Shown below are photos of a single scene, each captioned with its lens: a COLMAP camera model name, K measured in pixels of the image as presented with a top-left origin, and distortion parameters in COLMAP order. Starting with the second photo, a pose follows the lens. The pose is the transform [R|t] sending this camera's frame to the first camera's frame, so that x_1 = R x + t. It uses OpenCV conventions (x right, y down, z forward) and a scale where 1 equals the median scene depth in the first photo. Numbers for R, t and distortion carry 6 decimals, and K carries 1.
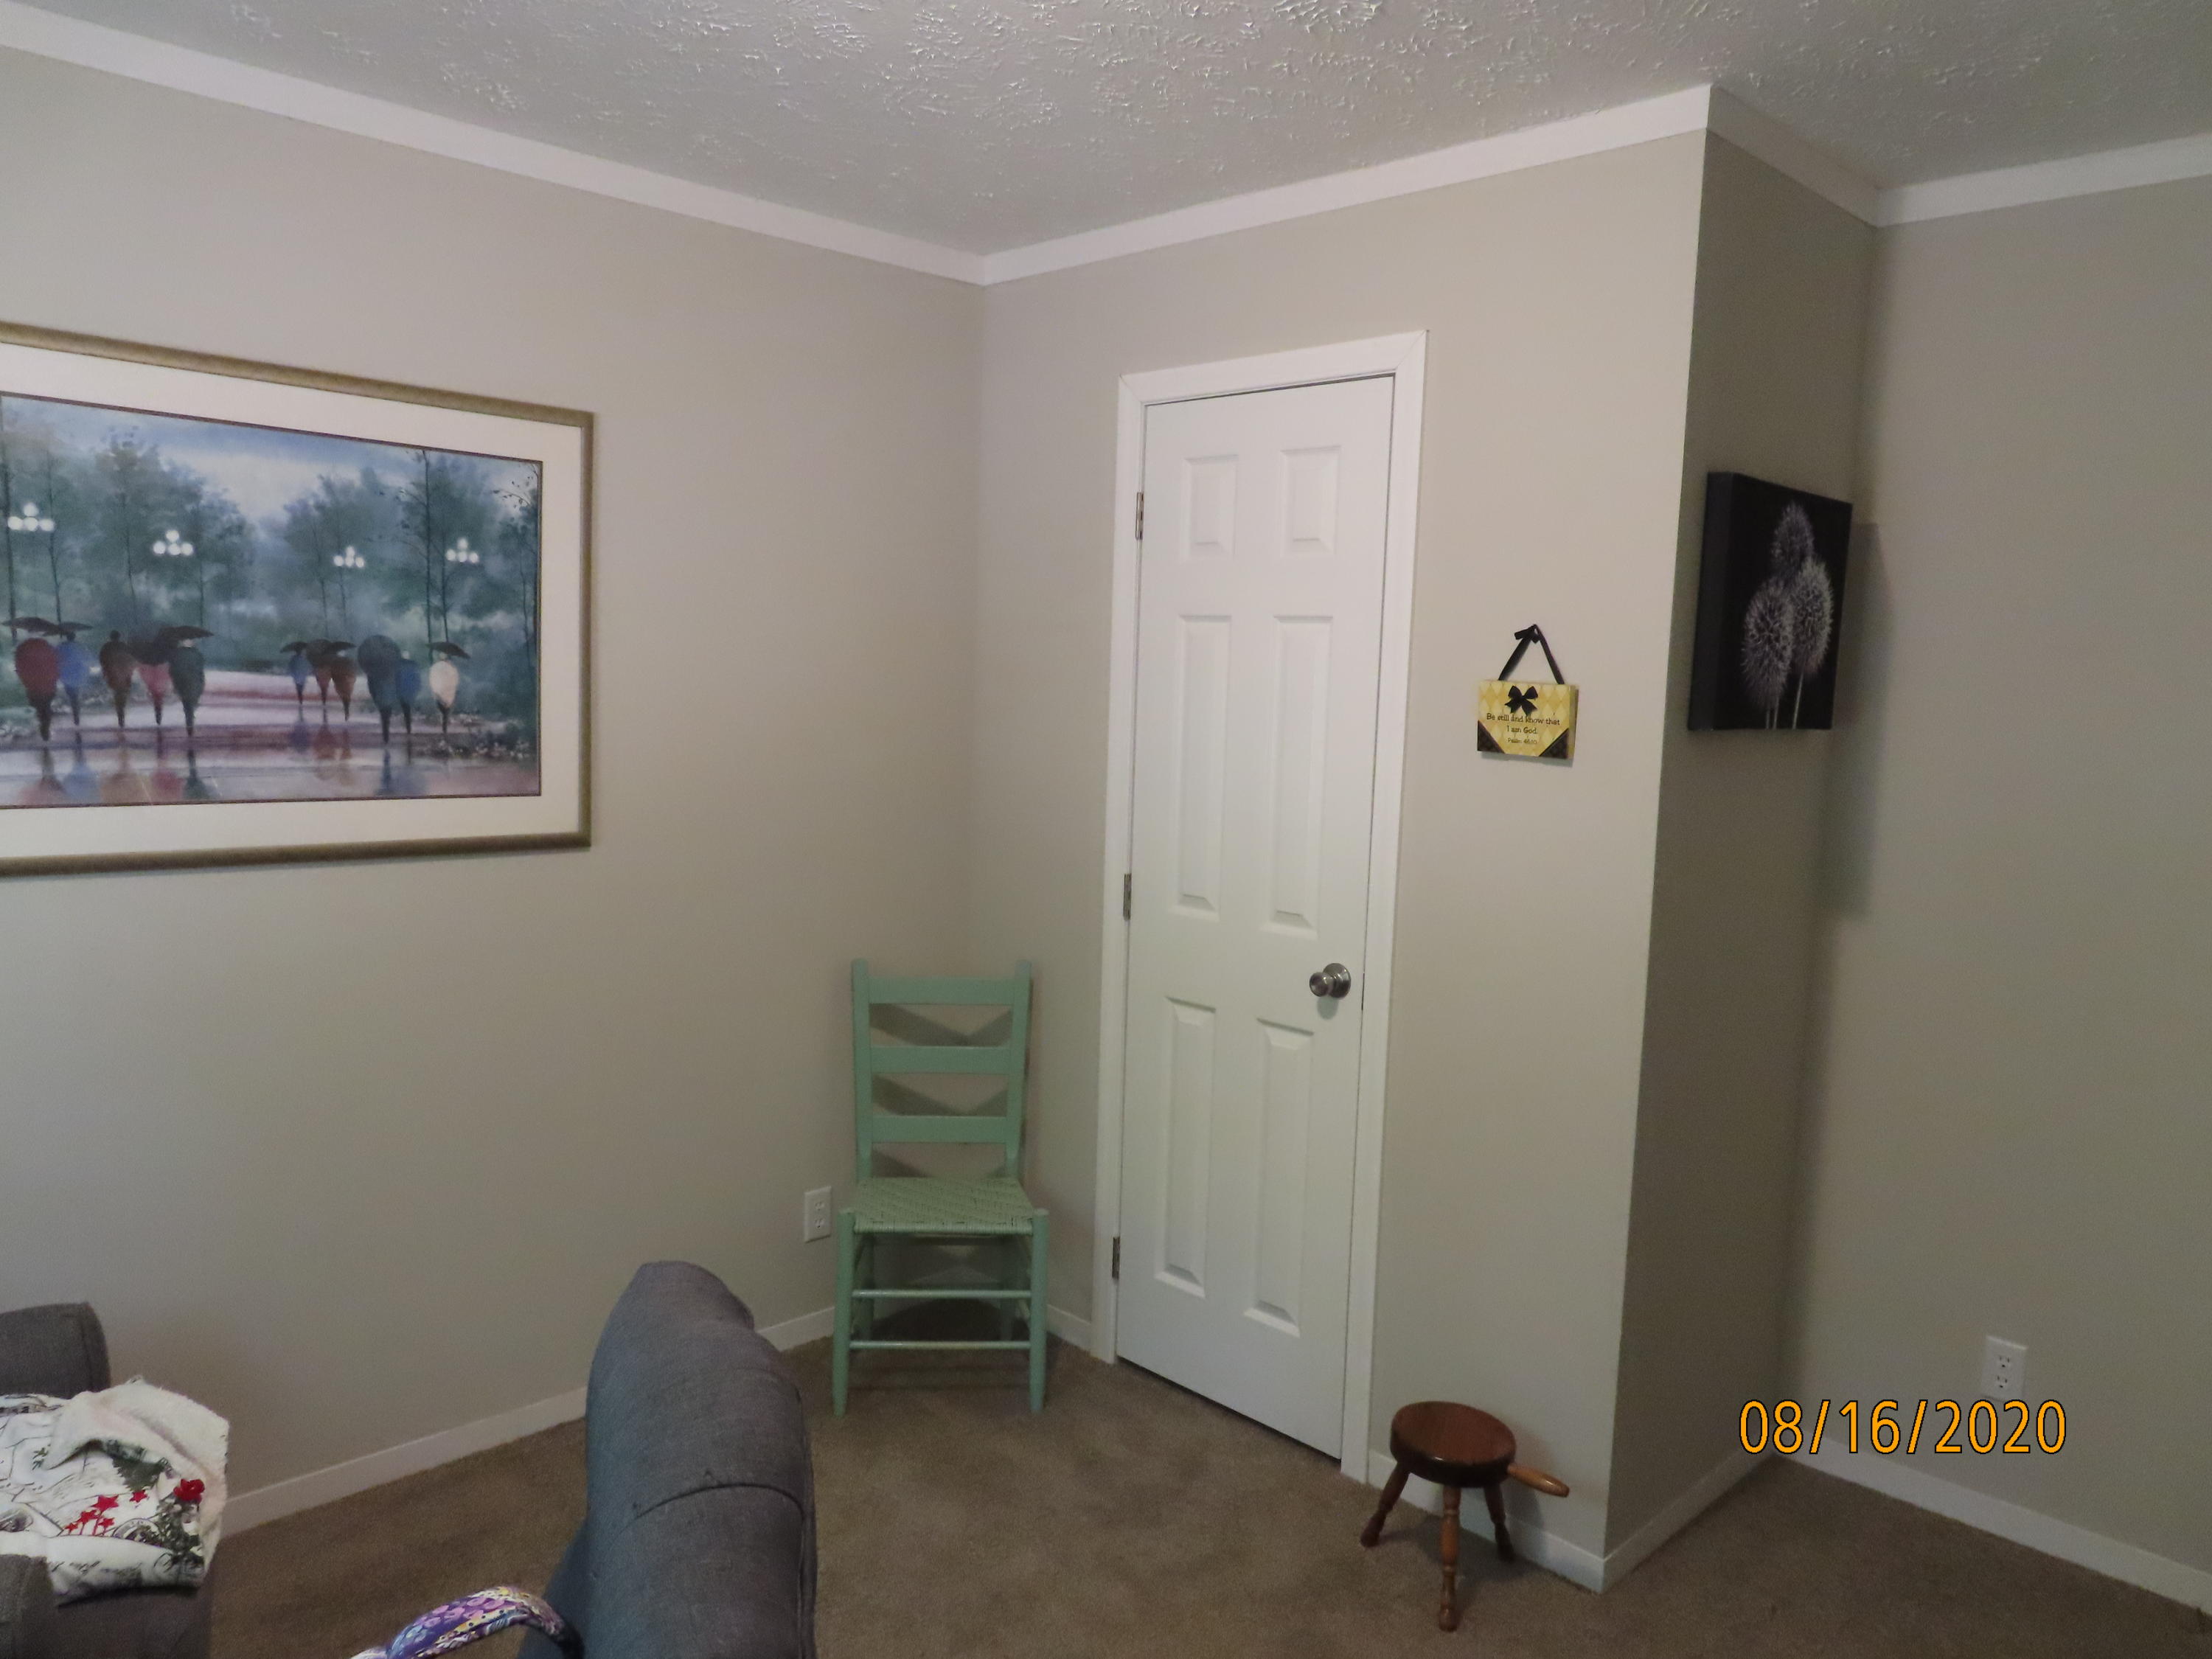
lens RADIAL K [[1579.5, 0, 1107.5], [0, 1579.5, 842.5], [0, 0, 1]] dist [-0.011084, 0.009794]
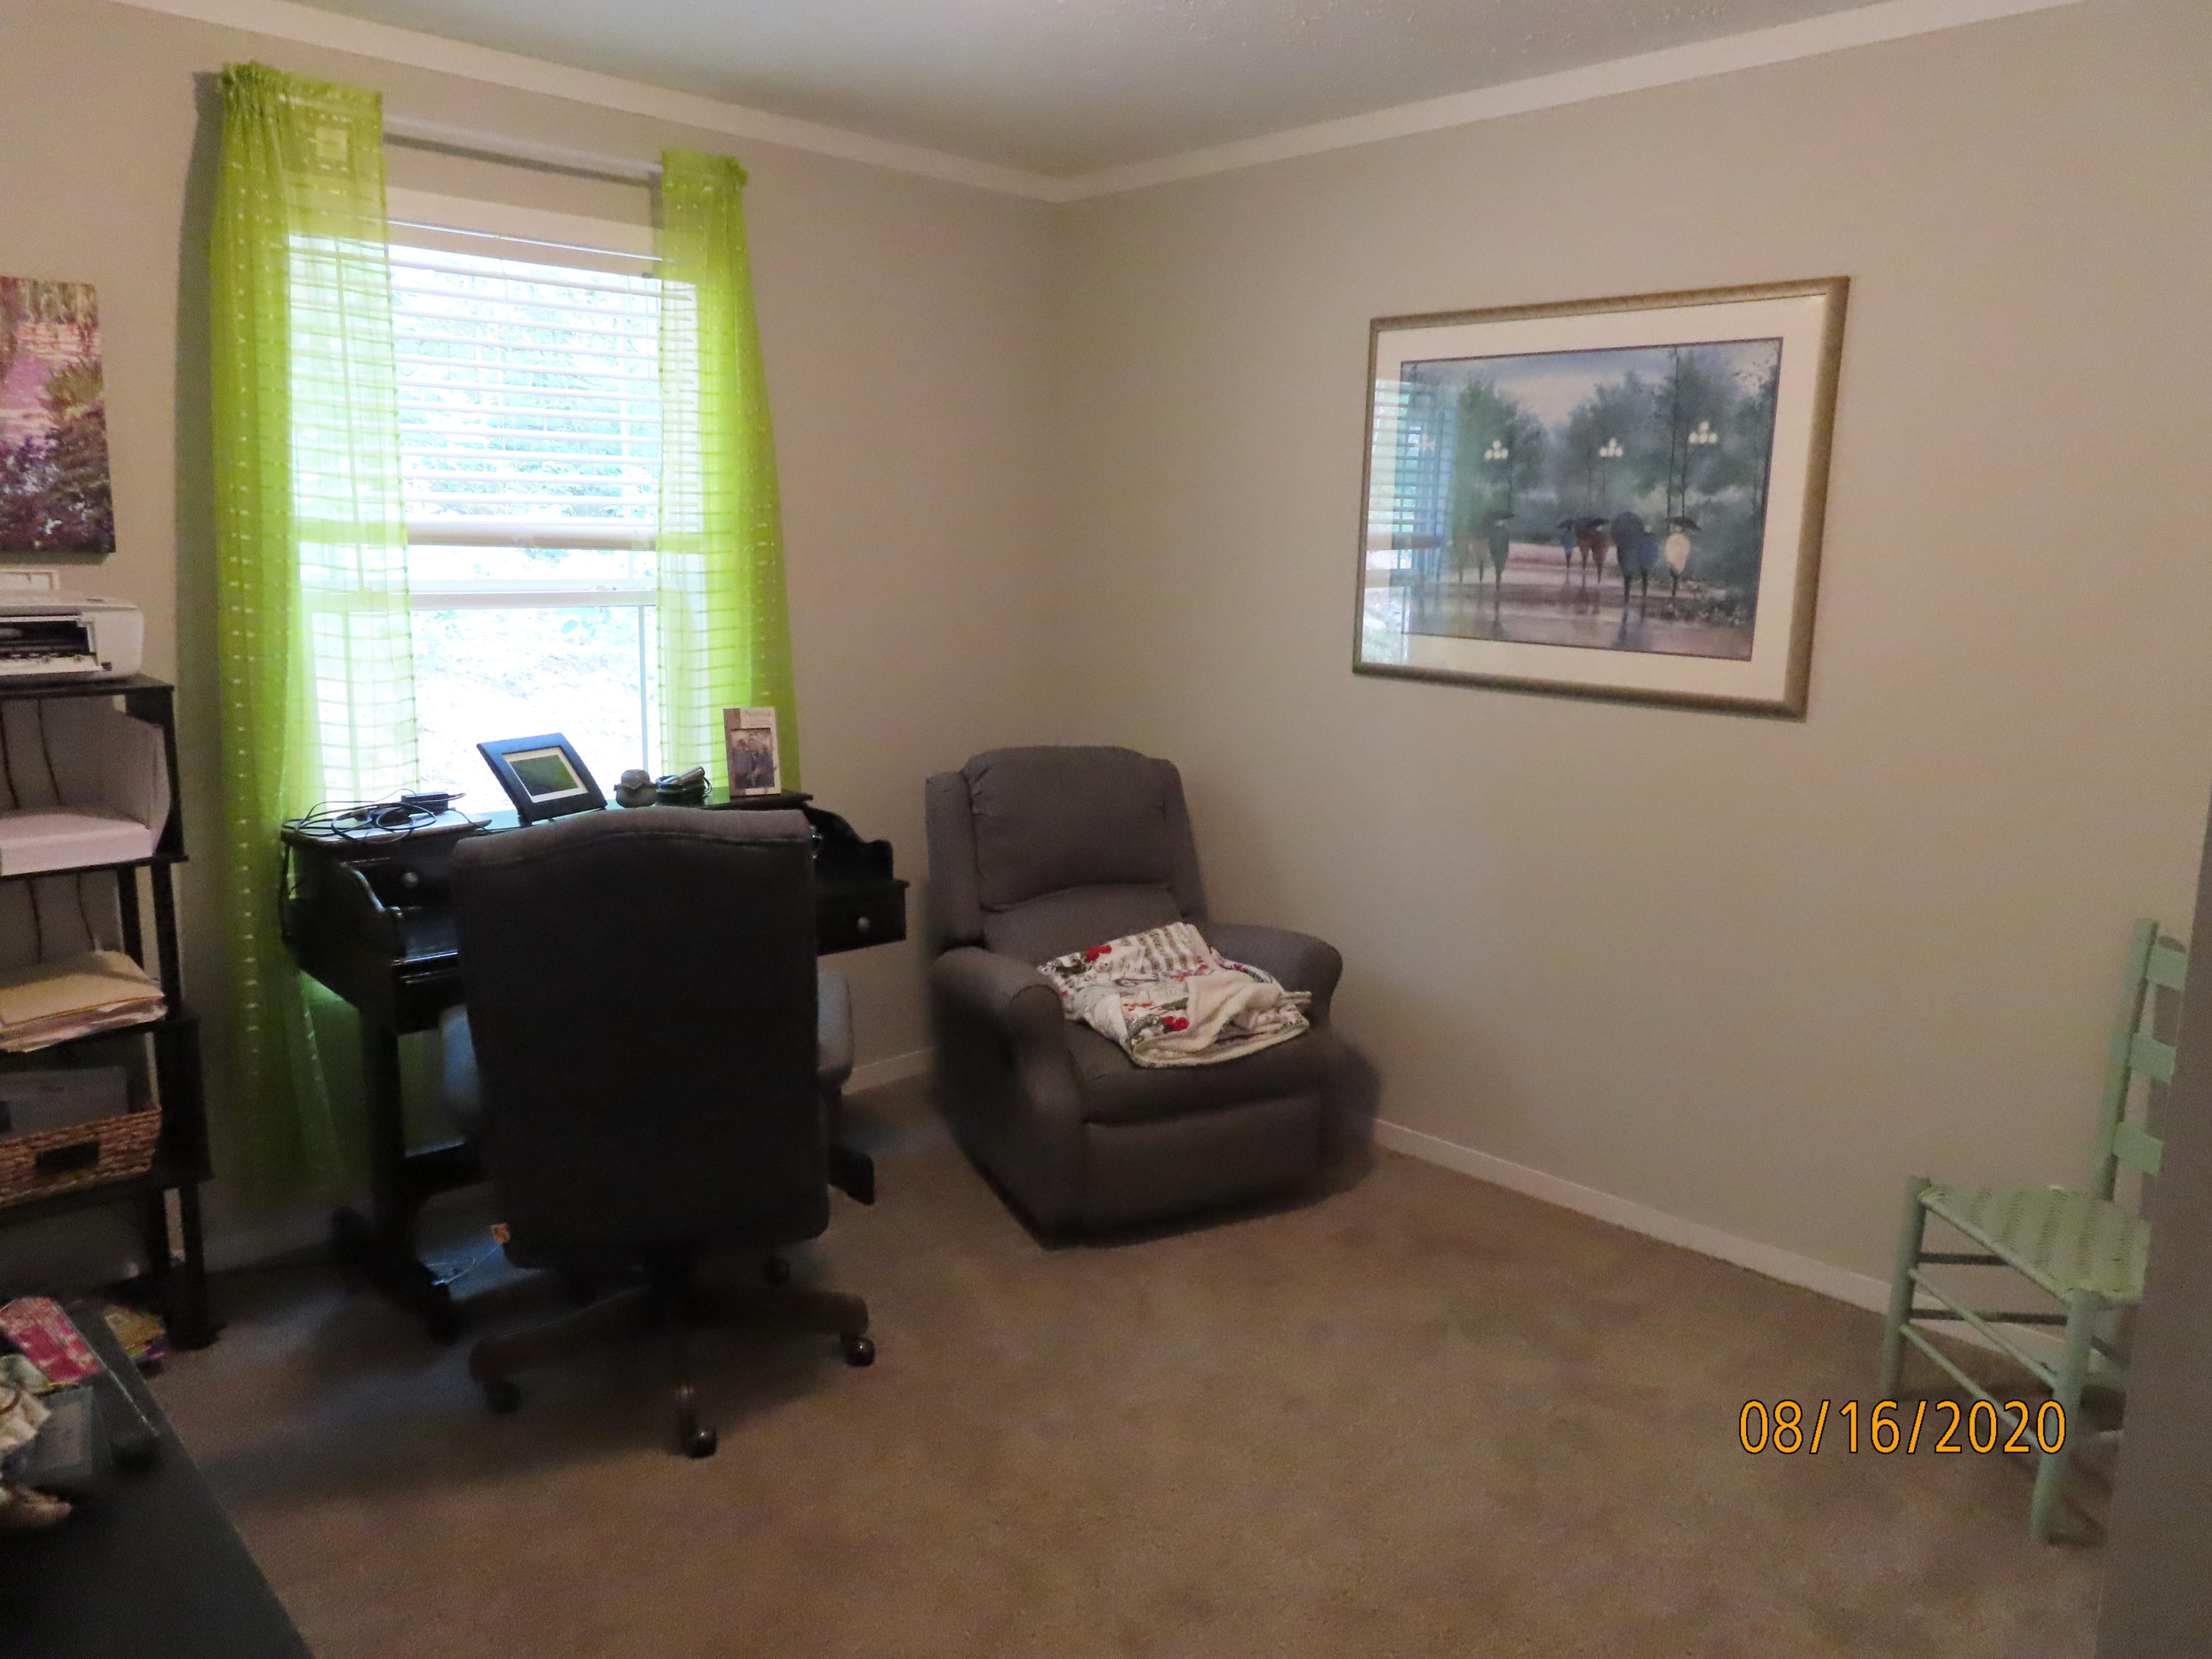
lens RADIAL K [[1579.5, 0, 1107.9], [0, 1579.5, 828.6], [0, 0, 1]] dist [-0.011084, 0.009794]
pose [[0.010403, 0.148321, -0.988885, 0.748542], [-0.127859, 0.981018, 0.145796, -0.020128], [0.991738, 0.124921, 0.029170, 0.602078]]
